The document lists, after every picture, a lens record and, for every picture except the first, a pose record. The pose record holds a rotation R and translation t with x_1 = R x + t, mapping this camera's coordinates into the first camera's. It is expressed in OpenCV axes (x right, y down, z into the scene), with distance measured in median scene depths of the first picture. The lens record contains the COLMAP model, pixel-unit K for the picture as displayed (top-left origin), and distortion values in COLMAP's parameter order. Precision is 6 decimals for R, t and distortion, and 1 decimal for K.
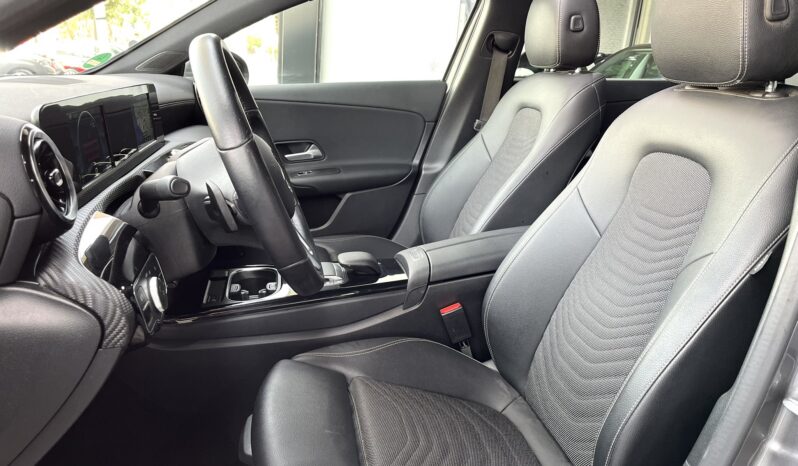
lens RADIAL K [[609.5, 0, 399.6], [0, 609.5, 240.6], [0, 0, 1]] dist [0.055885, -0.078979]
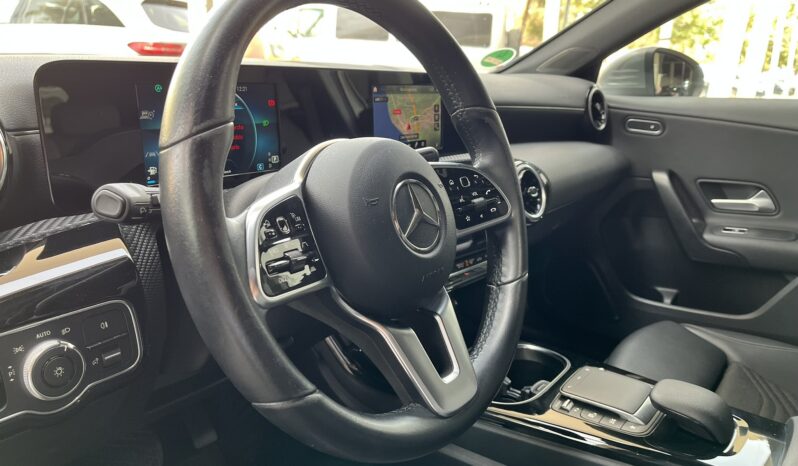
lens RADIAL K [[609.5, 0, 392.4], [0, 609.5, 239.2], [0, 0, 1]] dist [0.055885, -0.078979]
pose [[0.657903, 0.216358, -0.721355, 0.087316], [-0.243012, 0.967596, 0.068577, -0.059333], [0.712817, 0.130181, 0.689162, 0.289015]]
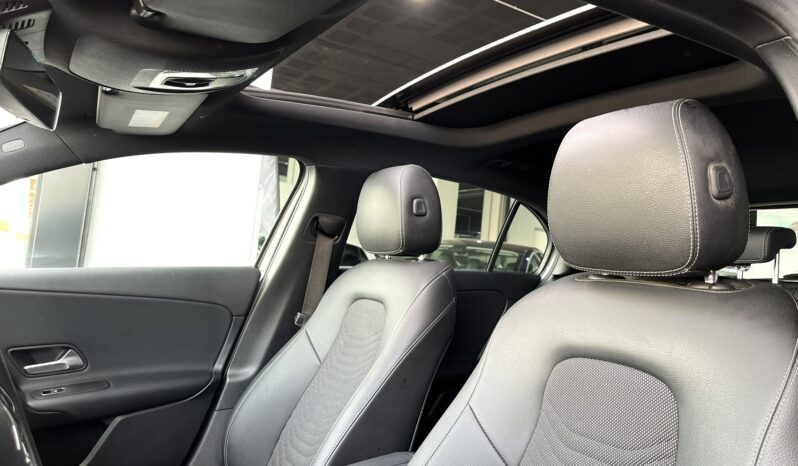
lens RADIAL K [[609.5, 0, 404.5], [0, 609.5, 224.3], [0, 0, 1]] dist [0.055885, -0.078979]
pose [[0.935206, 0.041920, 0.351615, -0.036570], [0.075152, 0.946851, -0.312769, -0.042827], [-0.346038, 0.318928, 0.882350, 0.186610]]
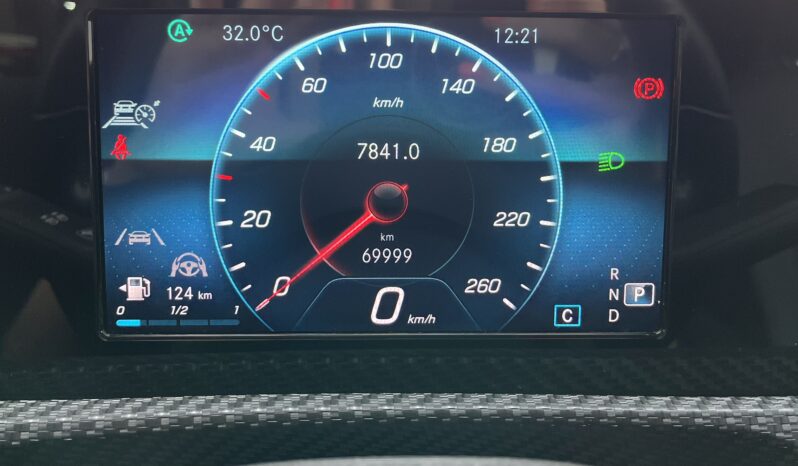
lens RADIAL K [[609.5, 0, 399.1], [0, 609.5, 232.5], [0, 0, 1]] dist [0.055885, -0.078979]
pose [[-0.178171, 0.141178, -0.973819, -0.127076], [-0.280206, 0.941401, 0.187745, -0.080009], [0.943260, 0.306321, -0.128172, 0.454247]]
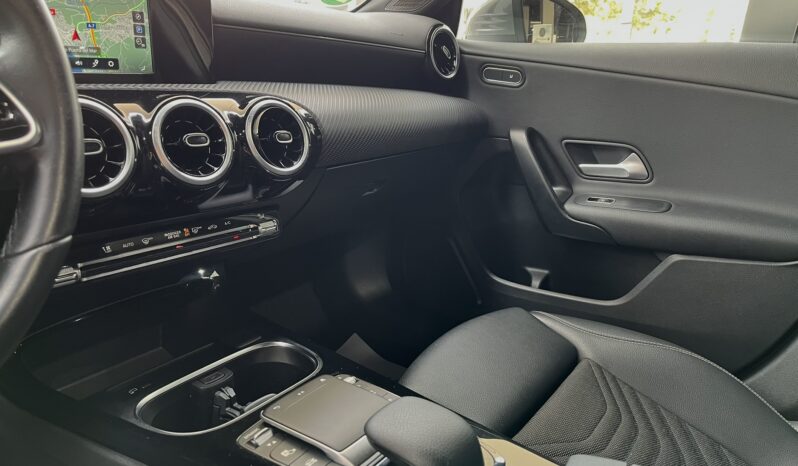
lens RADIAL K [[609.5, 0, 402.7], [0, 609.5, 214.2], [0, 0, 1]] dist [0.055885, -0.078979]
pose [[0.696090, 0.215849, -0.684739, 0.108340], [-0.255310, 0.965816, 0.044910, -0.080091], [0.671025, 0.143560, 0.727403, 0.492765]]
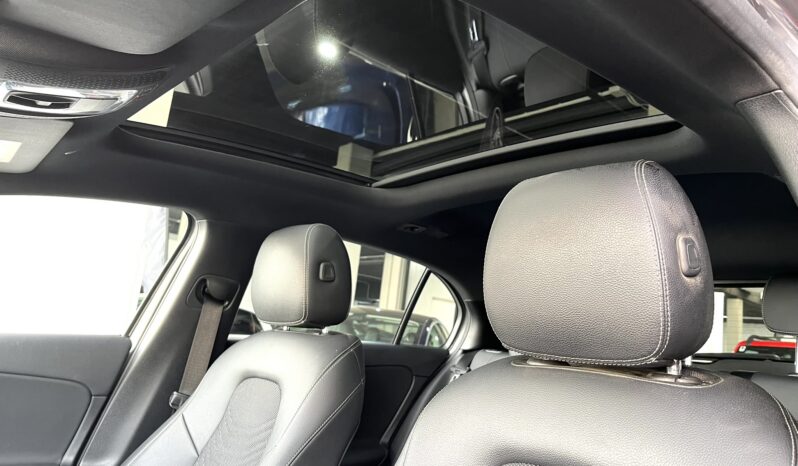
lens RADIAL K [[609.5, 0, 399.2], [0, 609.5, 228.3], [0, 0, 1]] dist [0.055885, -0.078979]
pose [[0.866027, 0.121376, 0.485041, -0.015725], [0.092768, 0.914239, -0.394412, -0.070225], [-0.491316, 0.386568, 0.780496, 0.259300]]
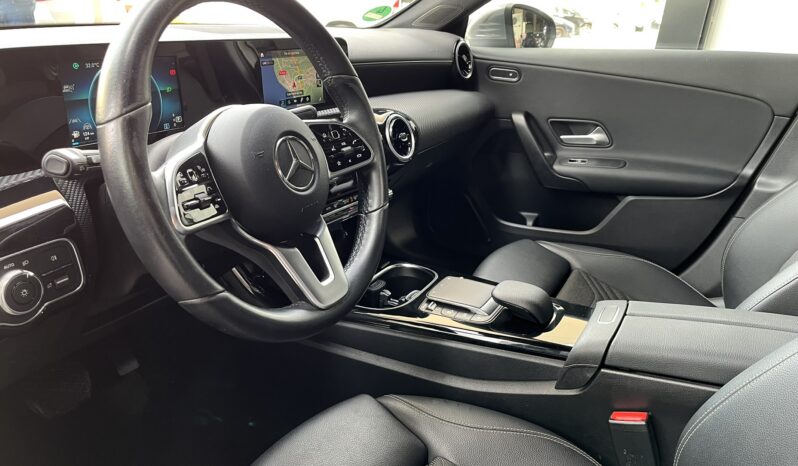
lens RADIAL K [[609.5, 0, 392.0], [0, 609.5, 217.6], [0, 0, 1]] dist [0.055885, -0.078979]
pose [[0.766988, 0.221464, -0.602231, 0.161334], [-0.206061, 0.973849, 0.095688, -0.068095], [0.607674, 0.050705, 0.792566, 0.235165]]
